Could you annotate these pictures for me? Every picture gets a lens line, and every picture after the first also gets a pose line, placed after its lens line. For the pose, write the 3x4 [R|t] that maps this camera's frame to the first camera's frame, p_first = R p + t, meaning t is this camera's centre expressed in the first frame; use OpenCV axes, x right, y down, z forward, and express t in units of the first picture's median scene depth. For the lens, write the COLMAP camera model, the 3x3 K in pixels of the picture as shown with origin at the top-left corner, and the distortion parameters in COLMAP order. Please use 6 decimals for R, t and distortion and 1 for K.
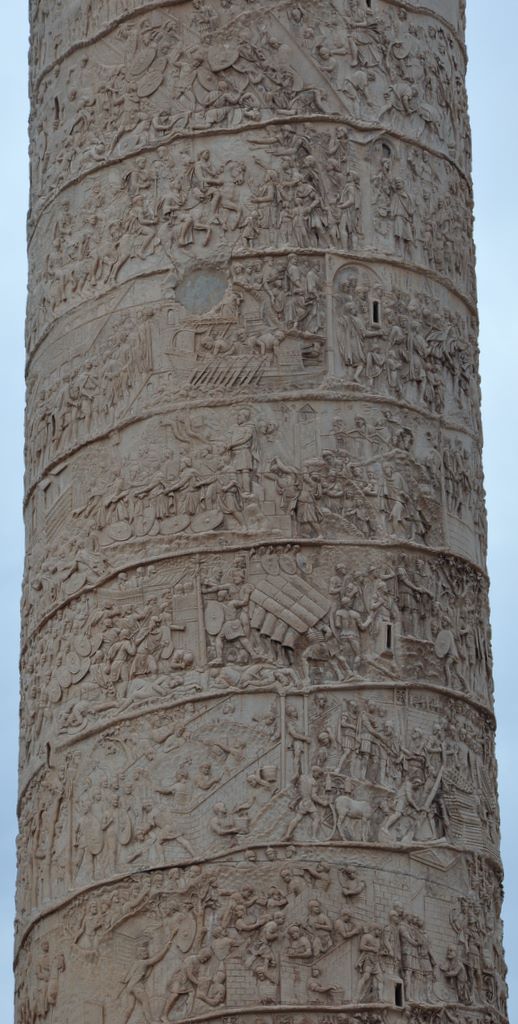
lens RADIAL K [[4567.9, 0, 277.2], [0, 4567.9, 539.8], [0, 0, 1]] dist [1.608967, 0.000000]
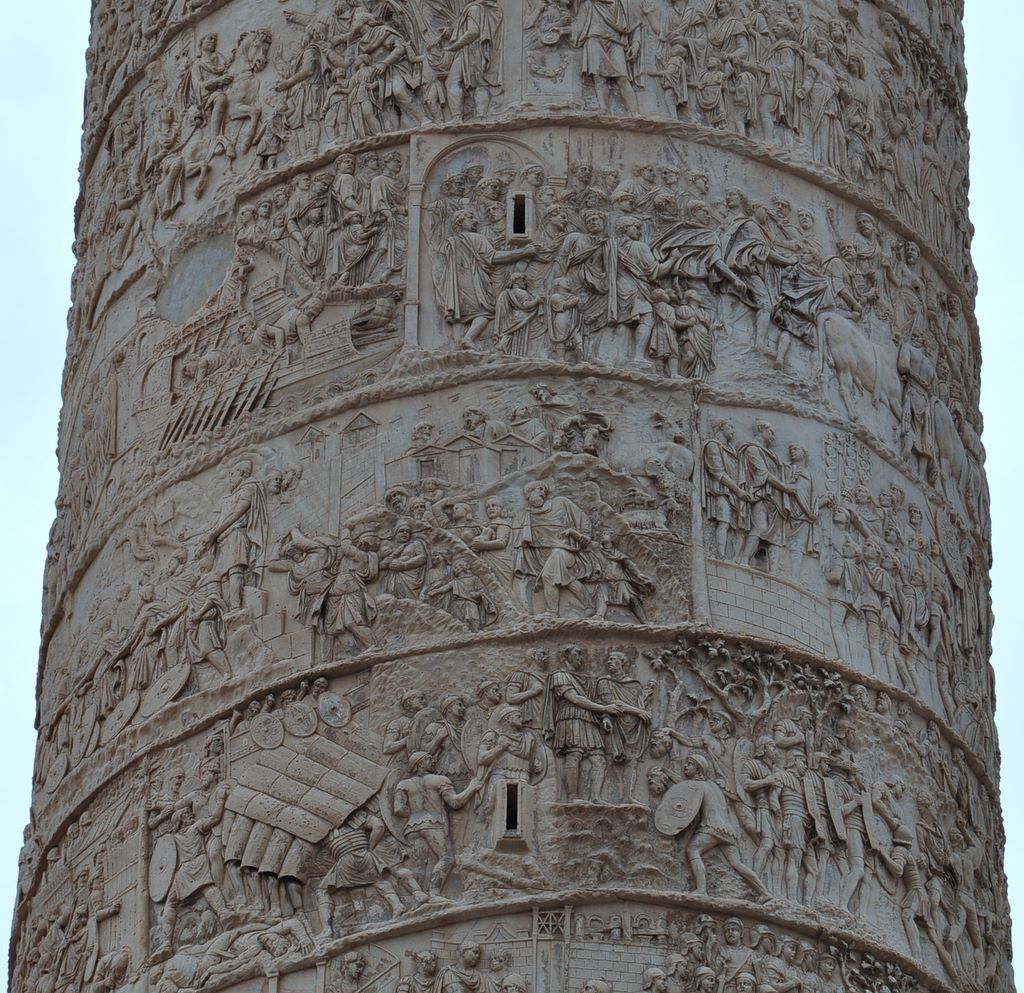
lens RADIAL K [[6309.7, 0, 533.3], [0, 6309.7, 540.7], [0, 0, 1]] dist [1.445658, 0.000000]
pose [[0.853488, -0.294424, -0.429969, 0.302334], [0.179033, 0.940543, -0.288664, 0.176885], [0.489393, 0.169393, 0.855453, 0.446200]]
